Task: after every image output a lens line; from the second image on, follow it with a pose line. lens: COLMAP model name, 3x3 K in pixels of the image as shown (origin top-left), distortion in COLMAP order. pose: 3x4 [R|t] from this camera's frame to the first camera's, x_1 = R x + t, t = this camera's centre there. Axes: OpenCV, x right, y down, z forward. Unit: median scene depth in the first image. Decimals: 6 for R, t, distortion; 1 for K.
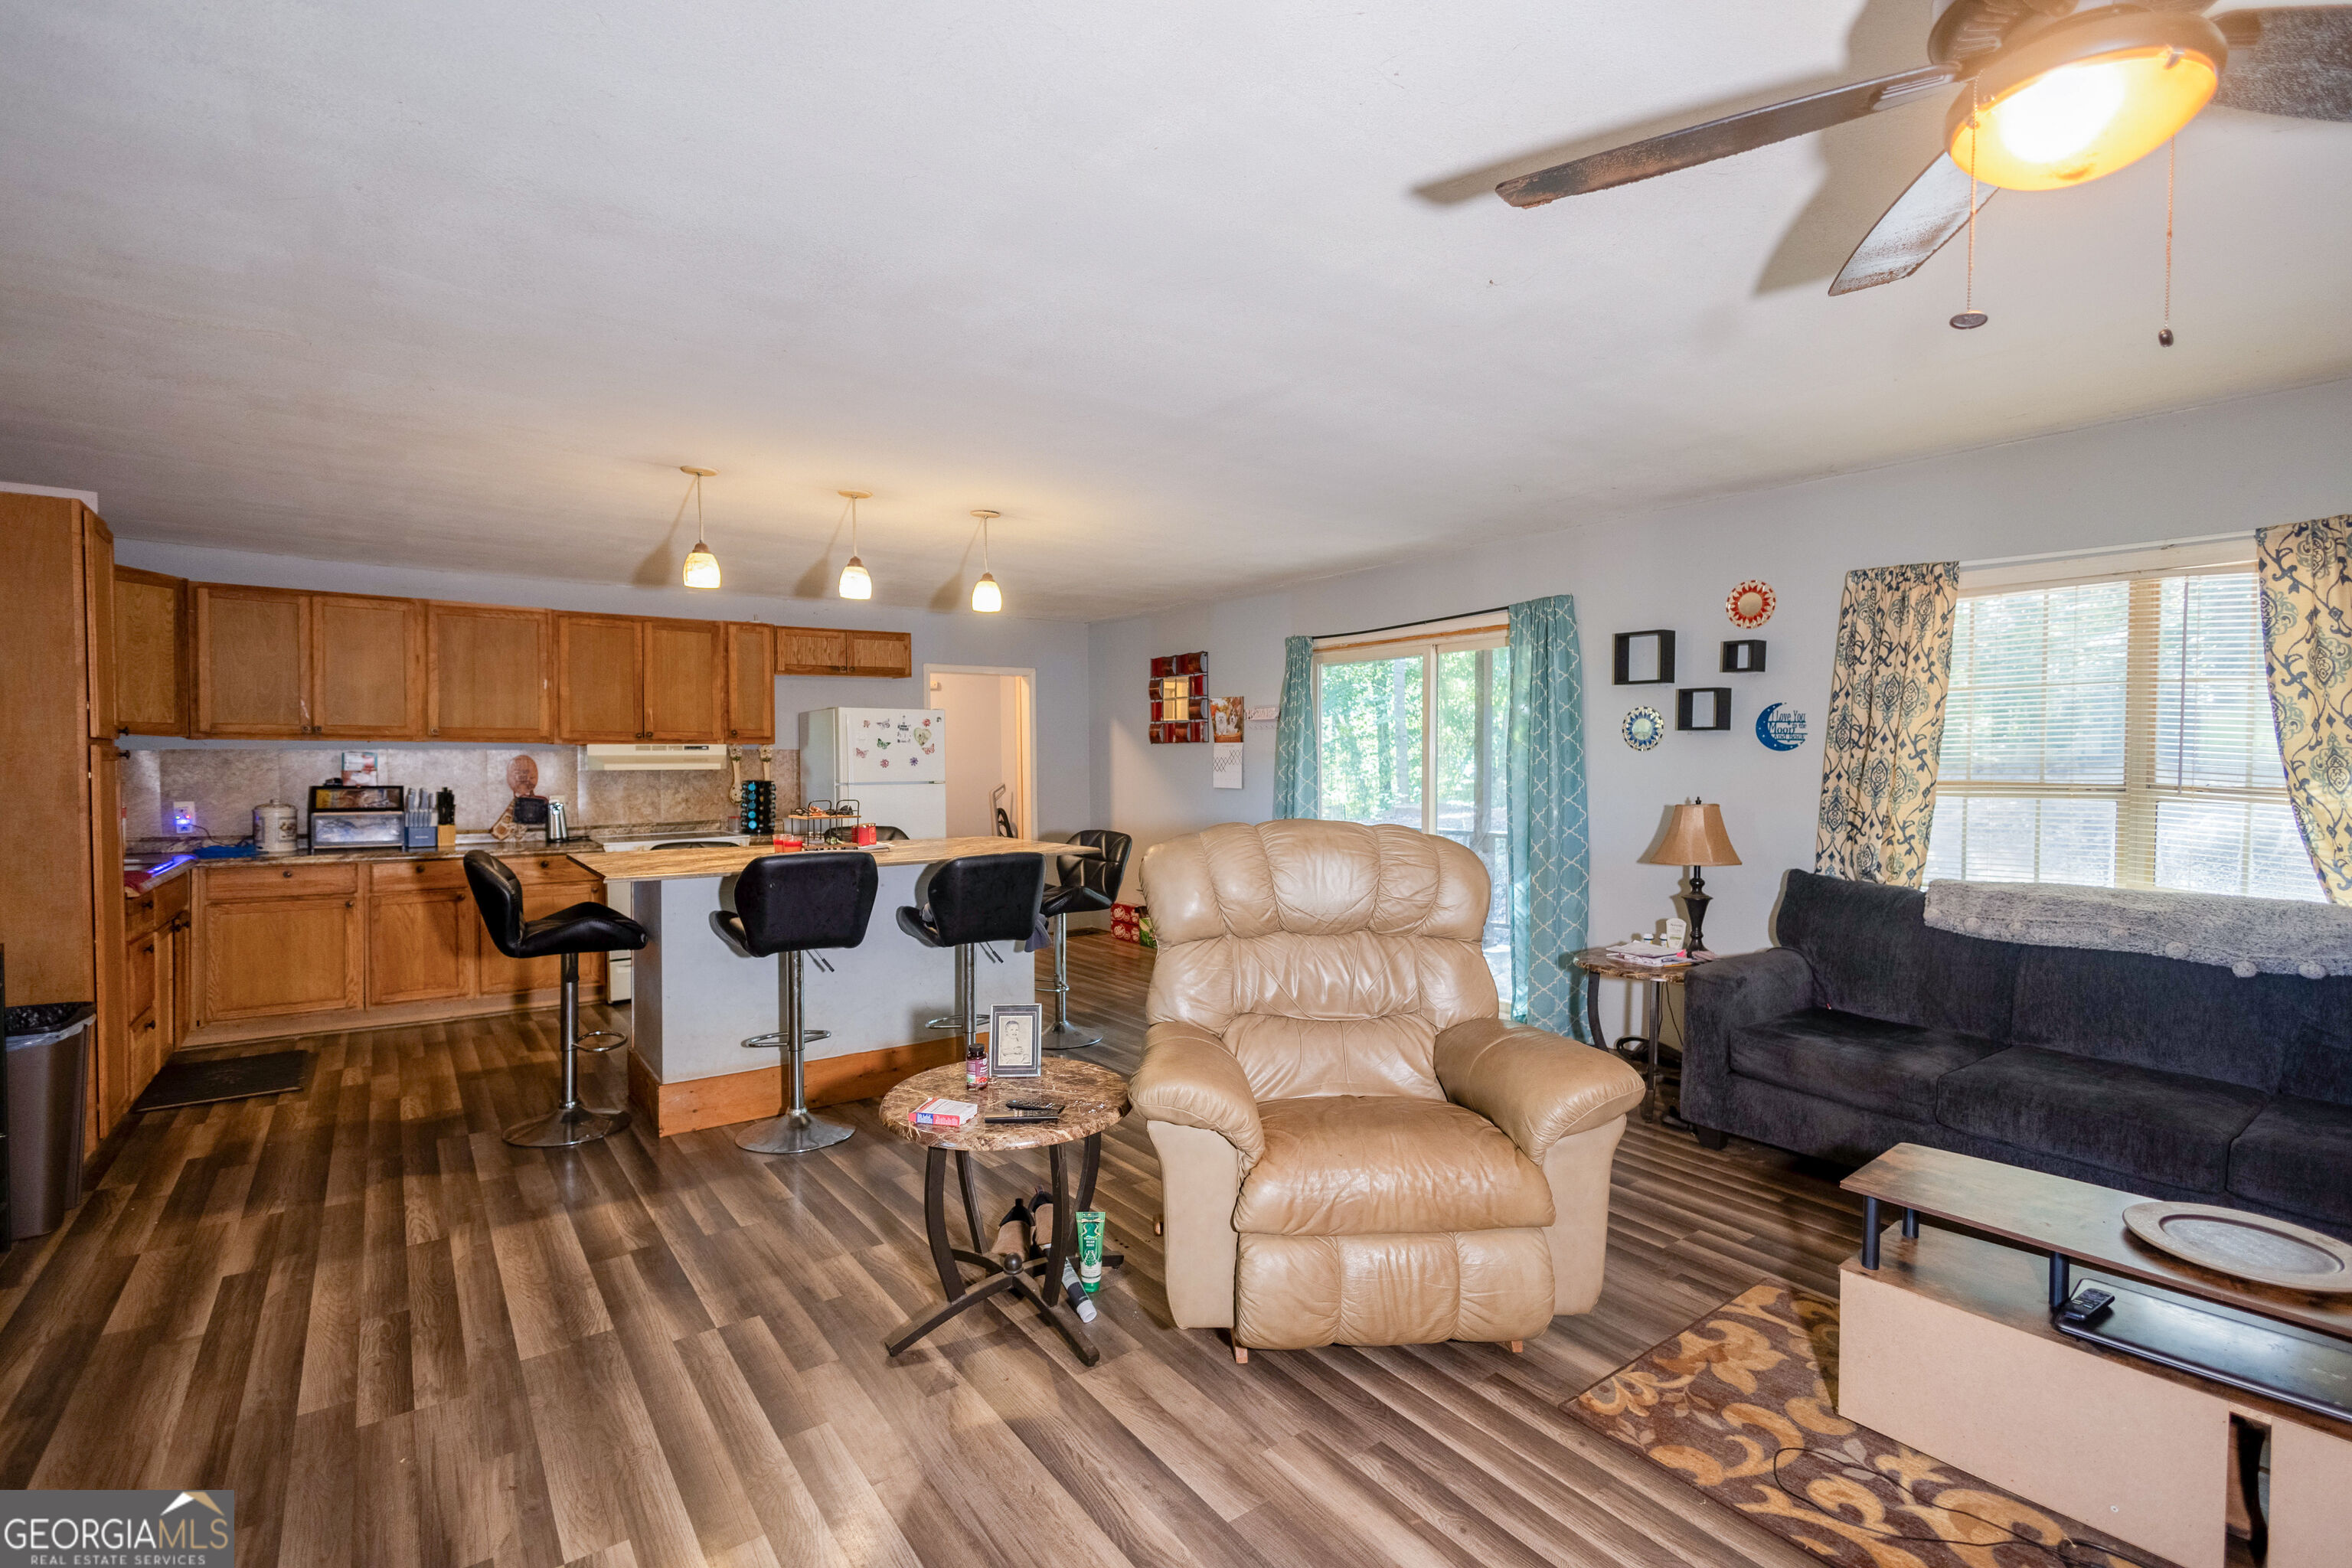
lens RADIAL K [[1092.6, 0, 1176.0], [0, 1092.6, 784.0], [0, 0, 1]] dist [-0.001458, -0.000658]
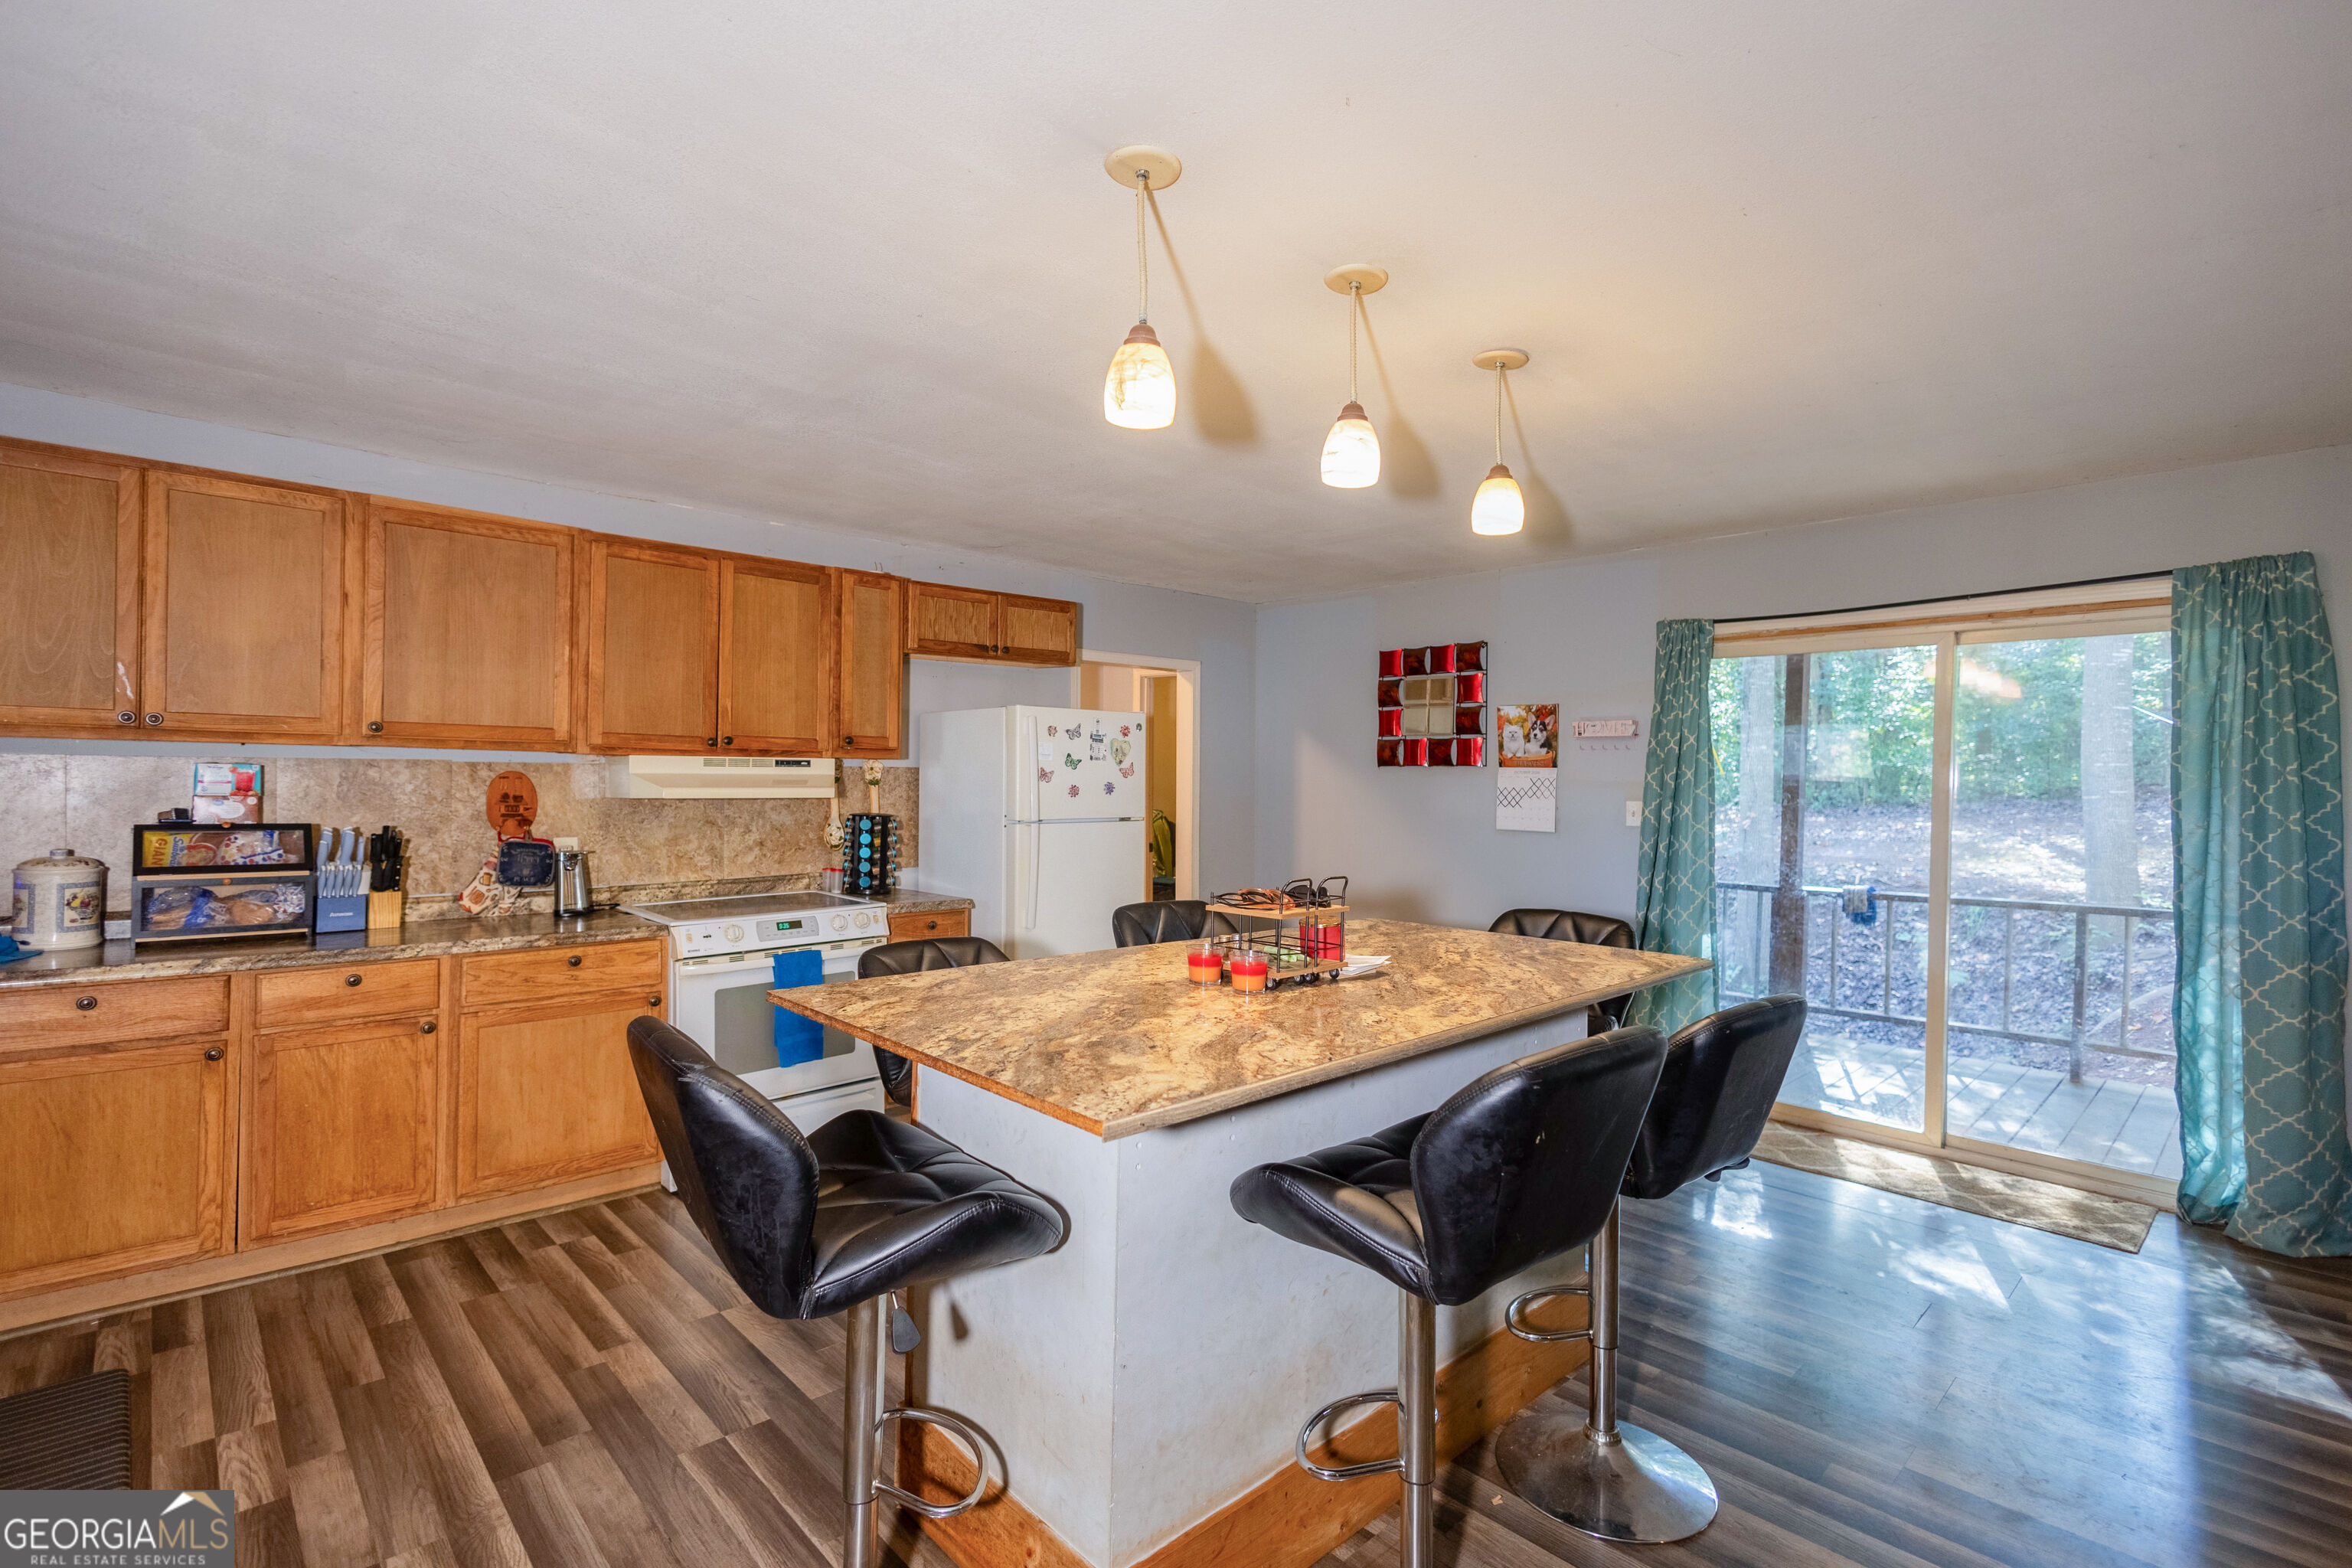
lens RADIAL K [[1092.6, 0, 1176.0], [0, 1092.6, 784.0], [0, 0, 1]] dist [-0.001458, -0.000658]
pose [[0.991534, 0.013816, 0.129108, -0.315184], [-0.011643, 0.999778, -0.017565, -0.013193], [-0.129321, 0.015913, 0.991475, 0.358892]]
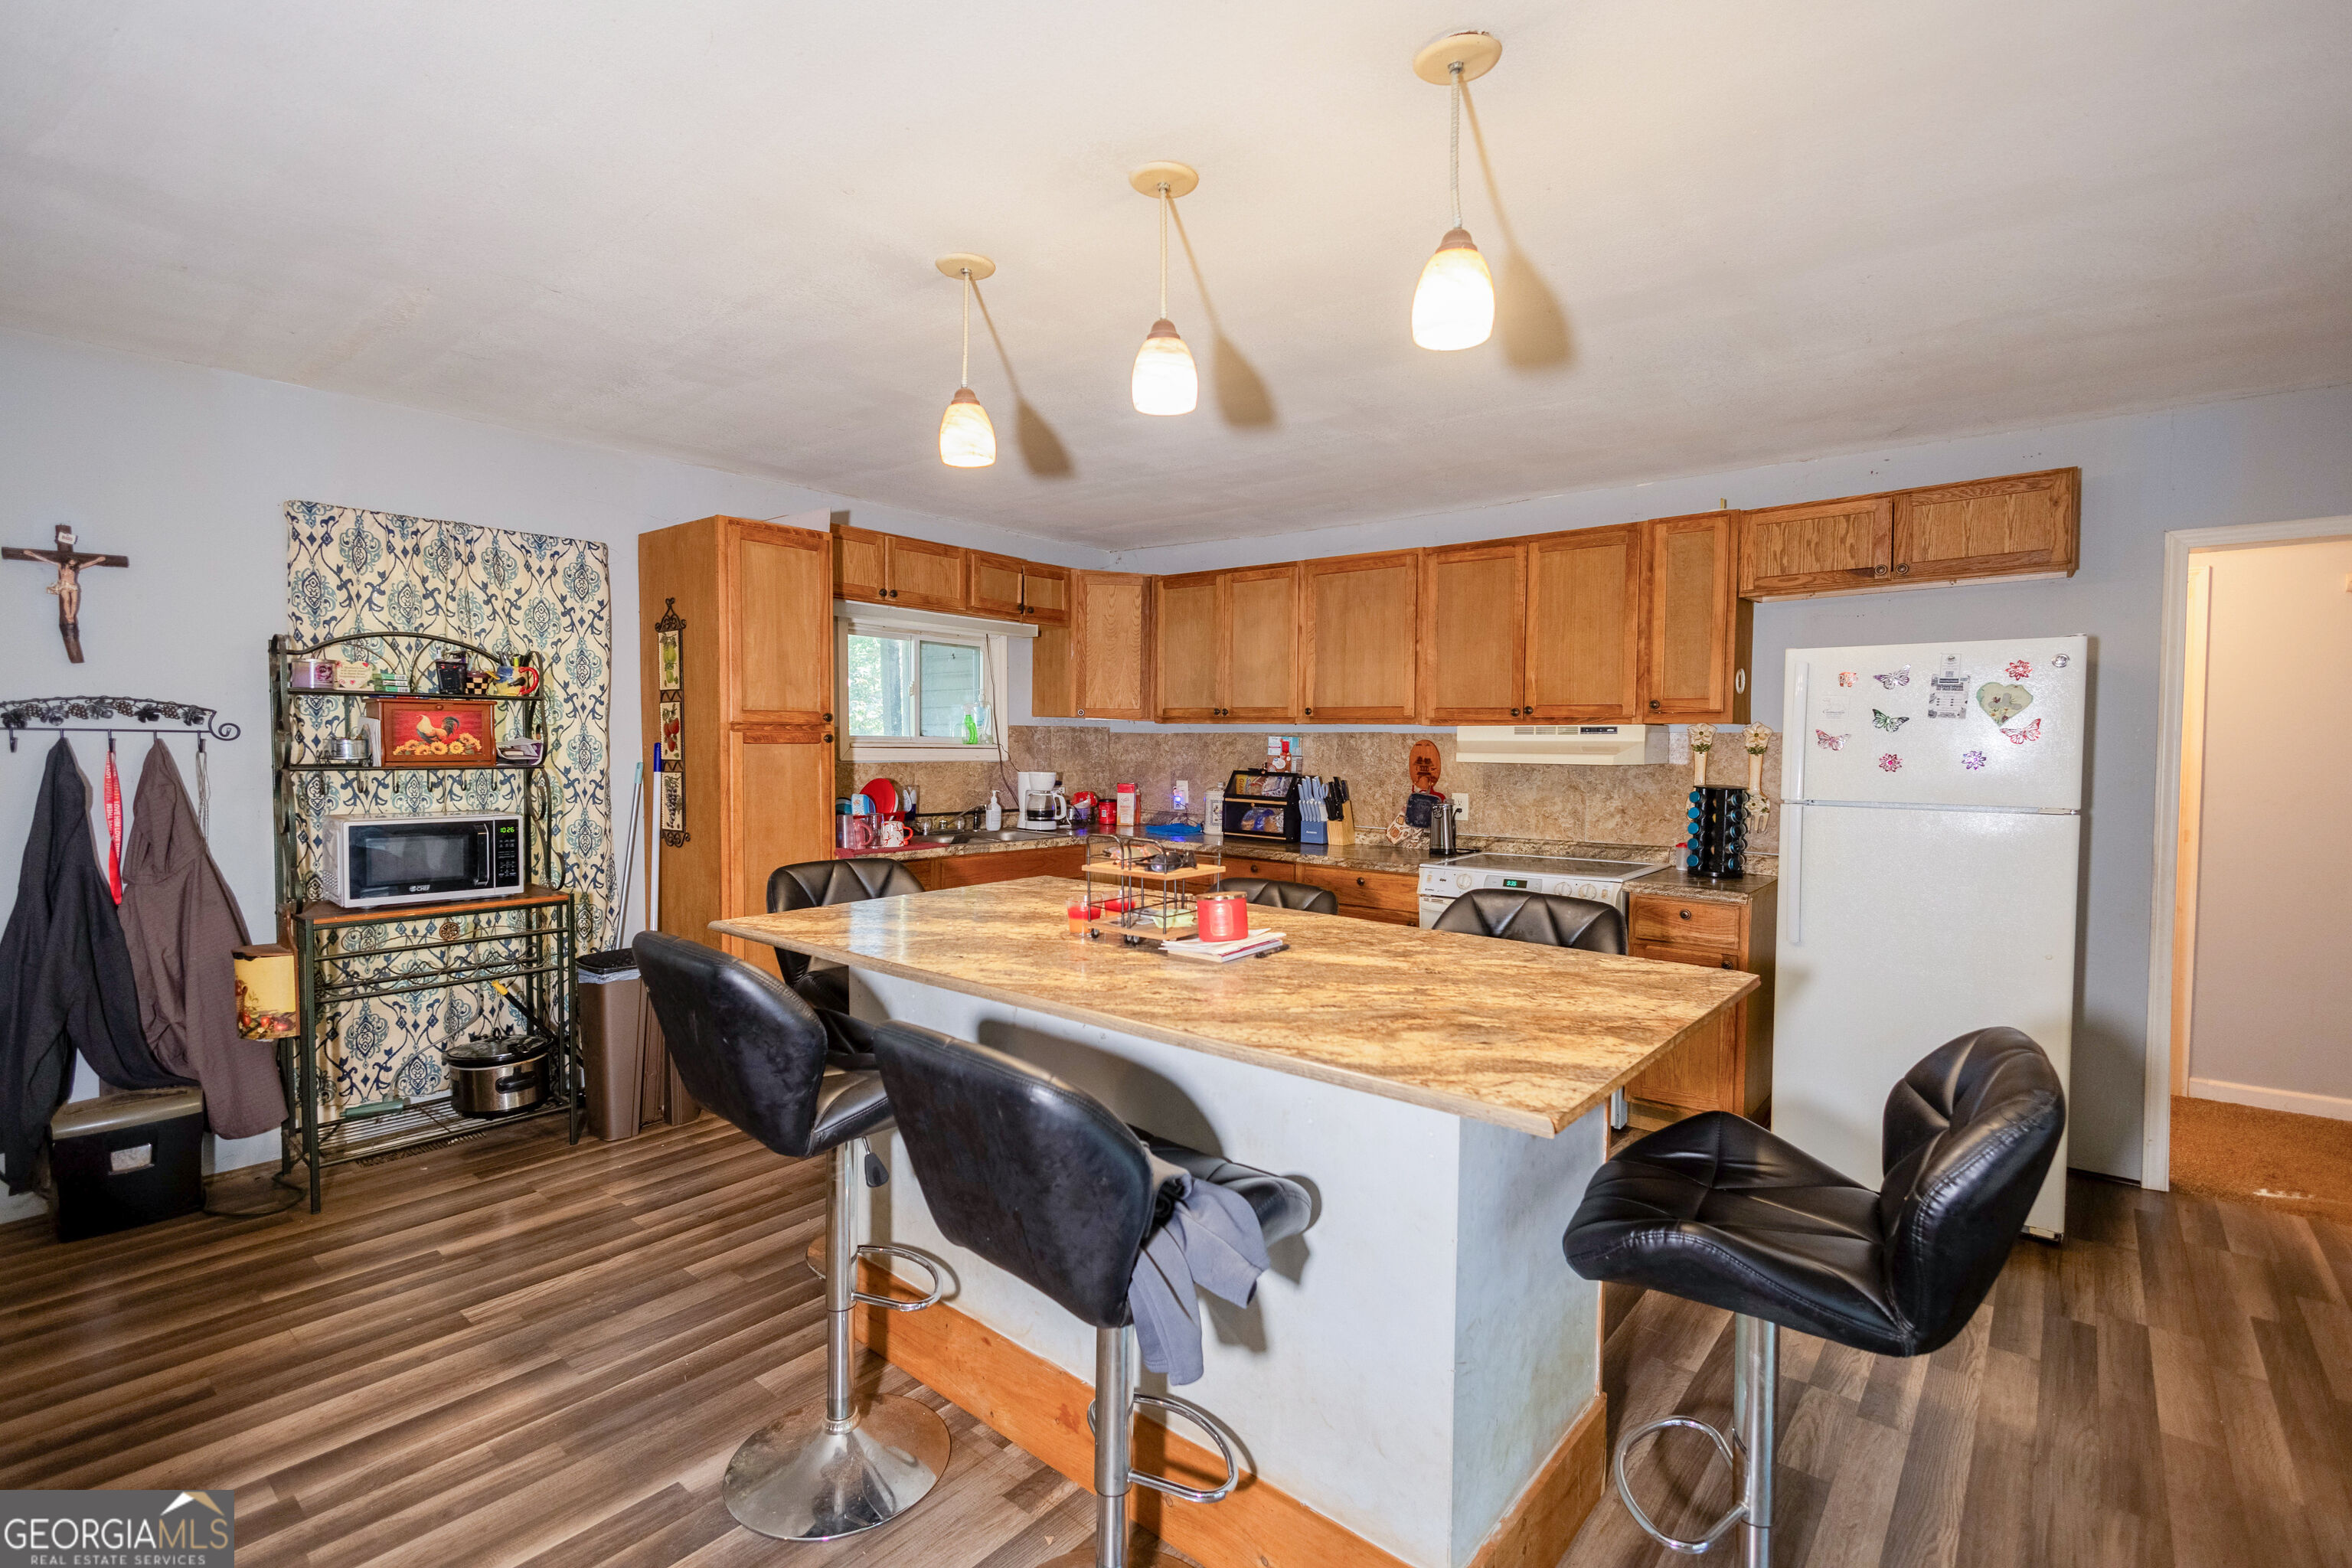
lens RADIAL K [[1066.2, 0, 1176.0], [0, 1066.2, 784.0], [0, 0, 1]] dist [-0.000247, -0.000335]
pose [[0.236162, 0.045955, -0.970626, 0.109795], [-0.029173, 0.998766, 0.040189, -0.020694], [0.971276, 0.018825, 0.237212, 0.647686]]
